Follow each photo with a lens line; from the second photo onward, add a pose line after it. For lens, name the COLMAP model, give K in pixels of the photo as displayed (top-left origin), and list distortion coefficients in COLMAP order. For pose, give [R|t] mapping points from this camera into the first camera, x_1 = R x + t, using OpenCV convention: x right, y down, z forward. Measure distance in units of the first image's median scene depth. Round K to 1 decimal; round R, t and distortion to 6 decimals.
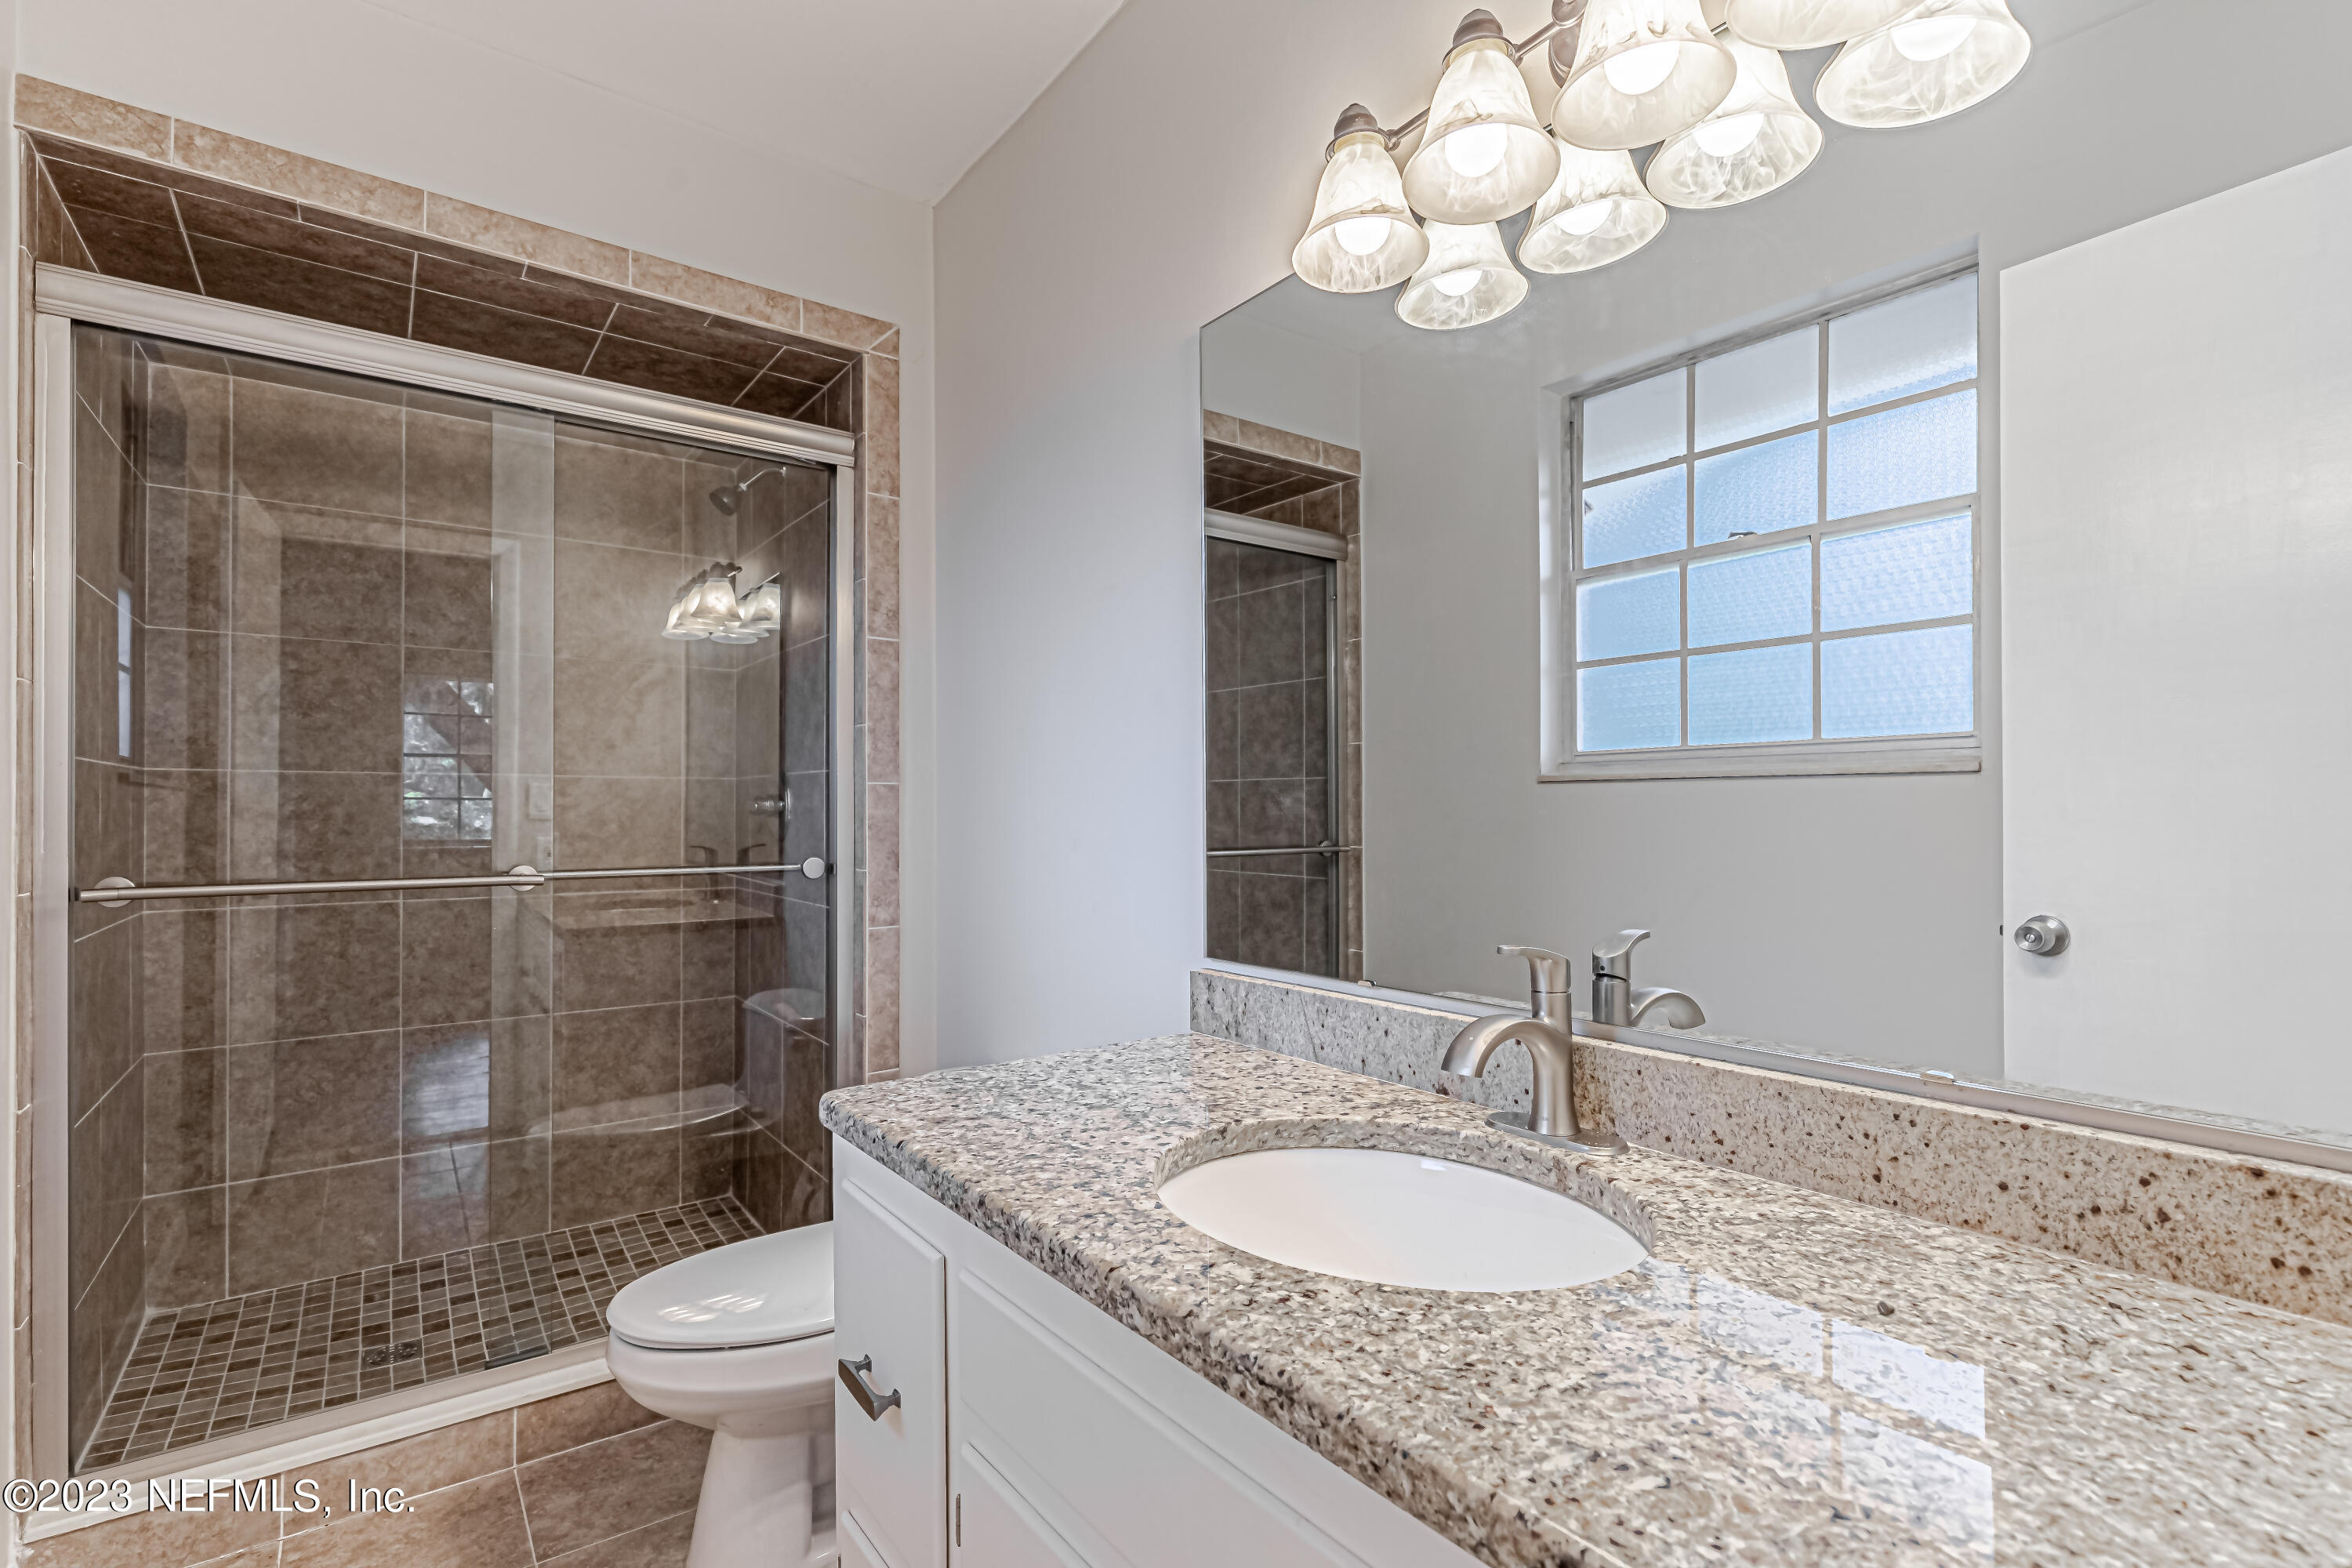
lens RADIAL K [[1076.2, 0, 1163.7], [0, 1076.2, 793.6], [0, 0, 1]] dist [0.010216, -0.002435]
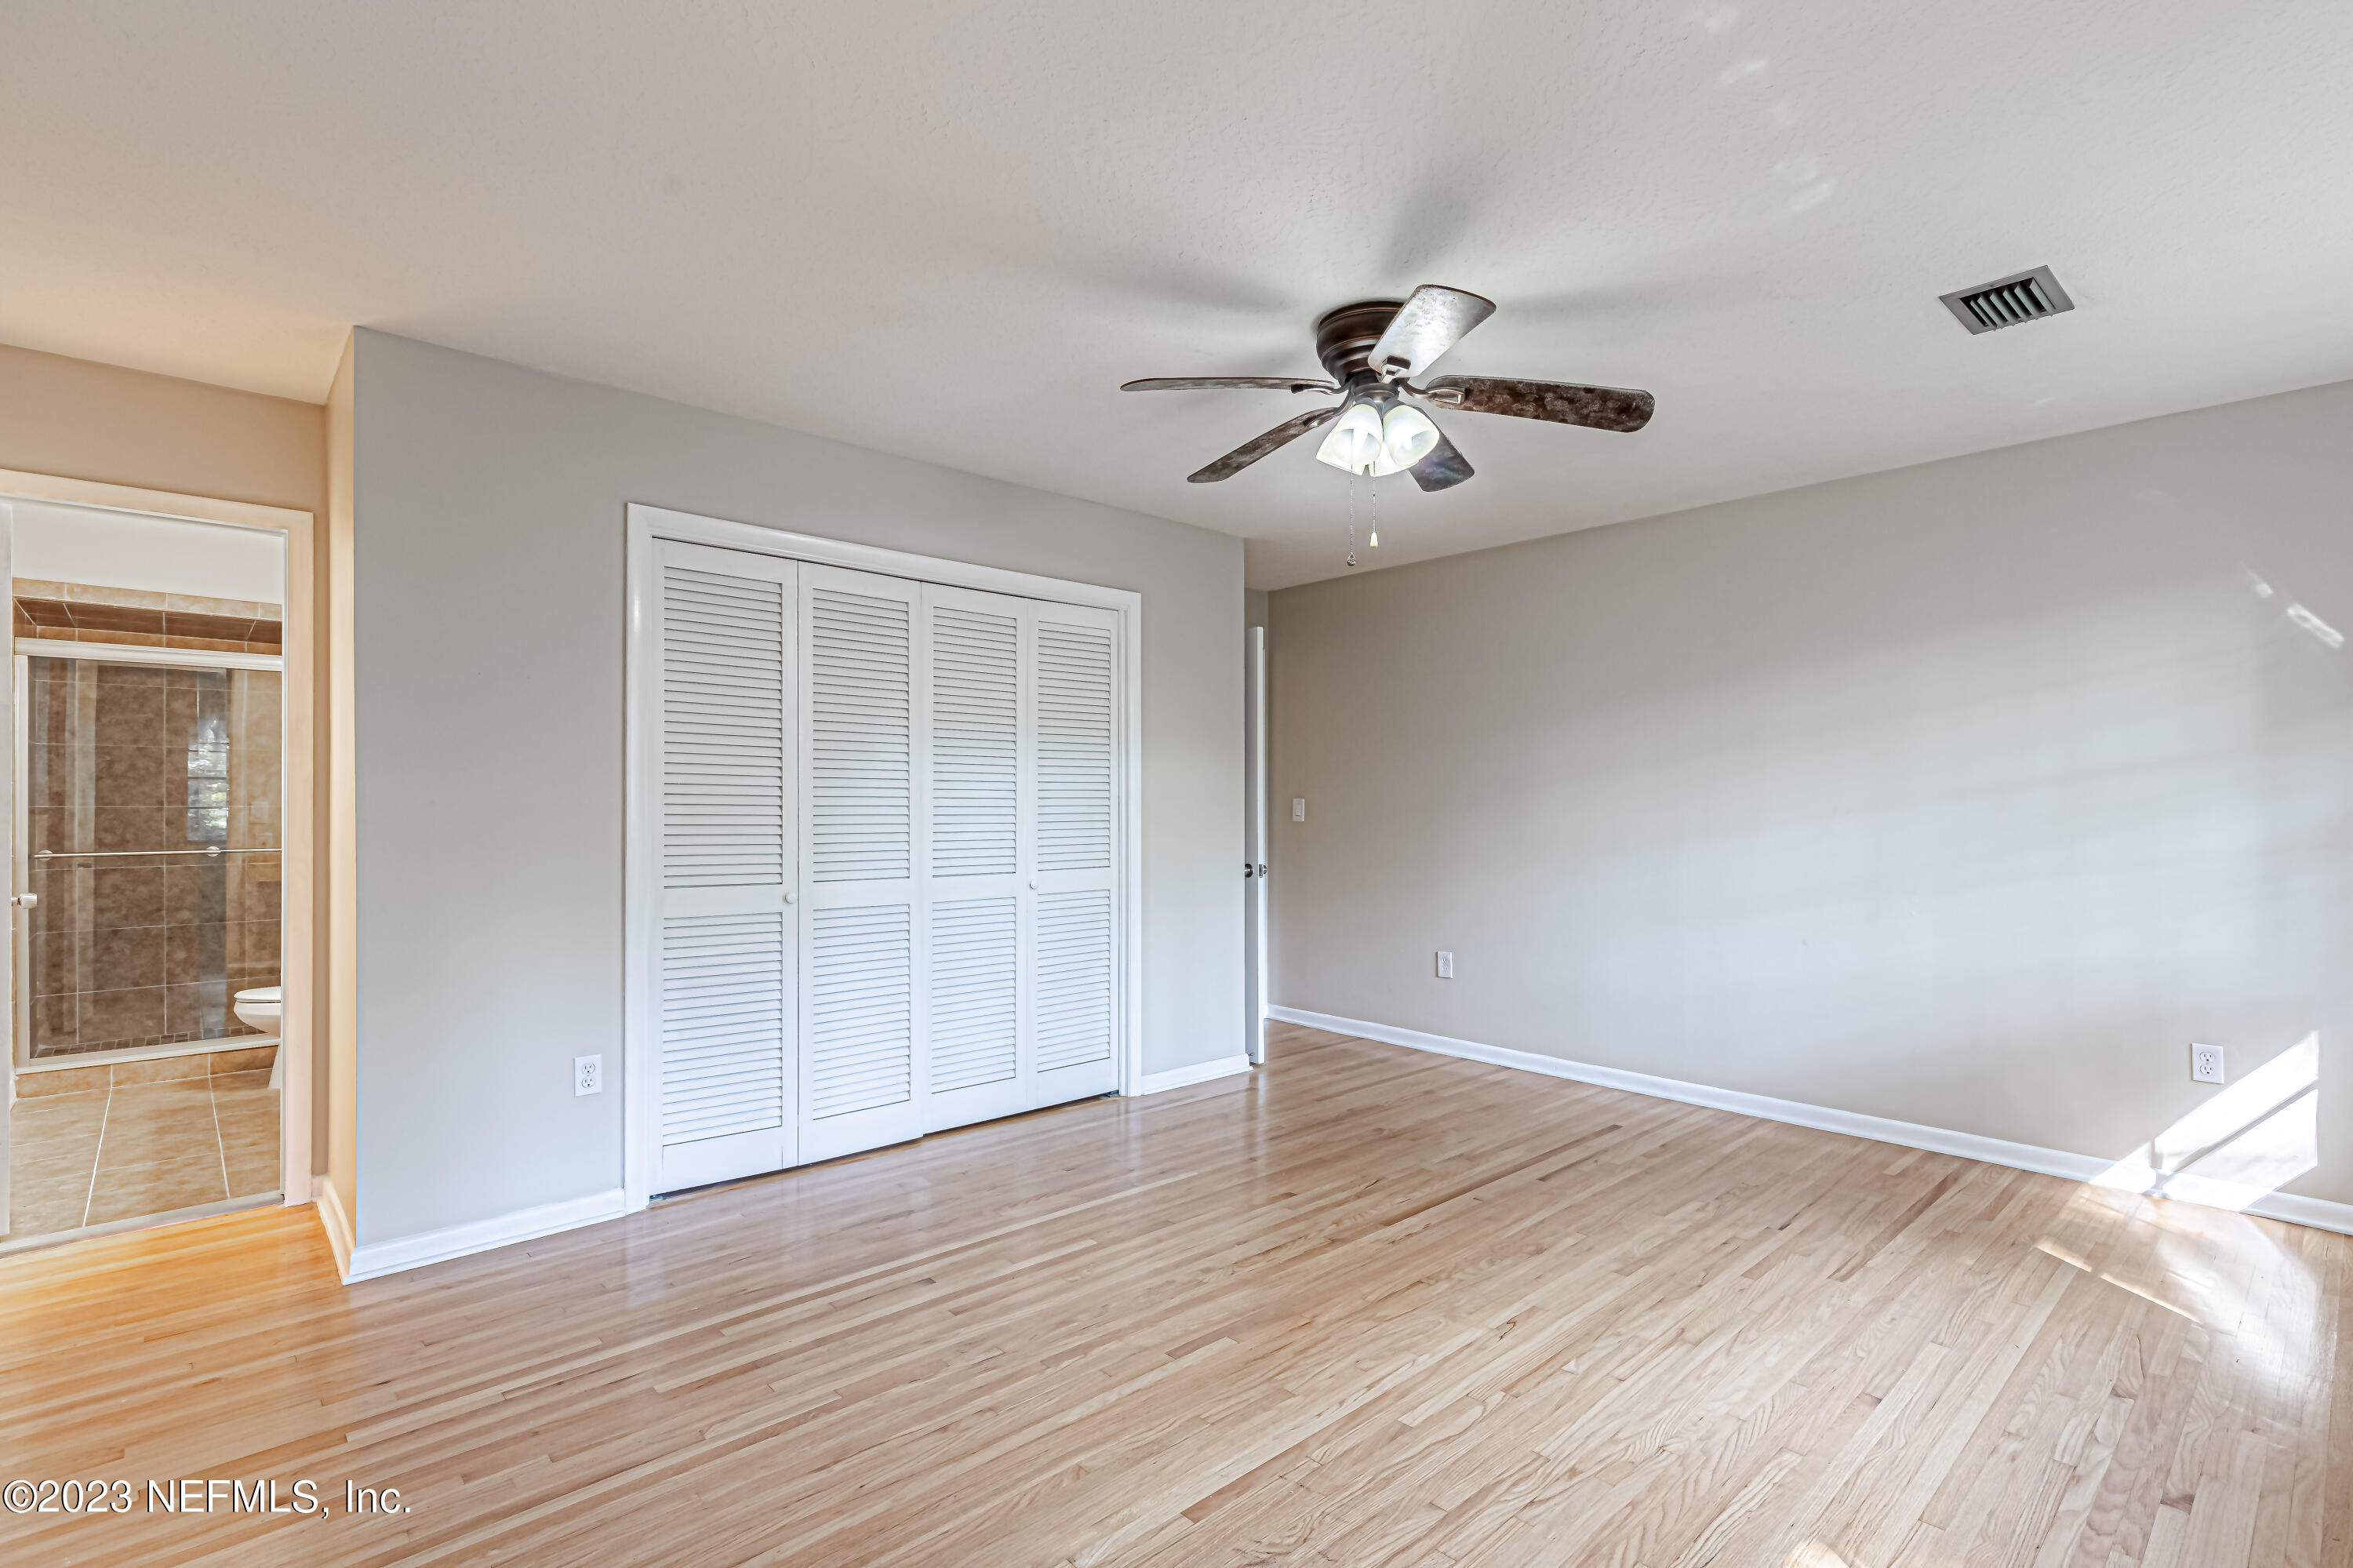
lens RADIAL K [[1076.7, 0, 1171.5], [0, 1076.7, 800.9], [0, 0, 1]] dist [0.010216, -0.002435]
pose [[0.993443, -0.000084, 0.114328, 1.067409], [-0.000989, 0.999956, 0.009330, -0.053883], [-0.114324, -0.009382, 0.993399, -1.408219]]
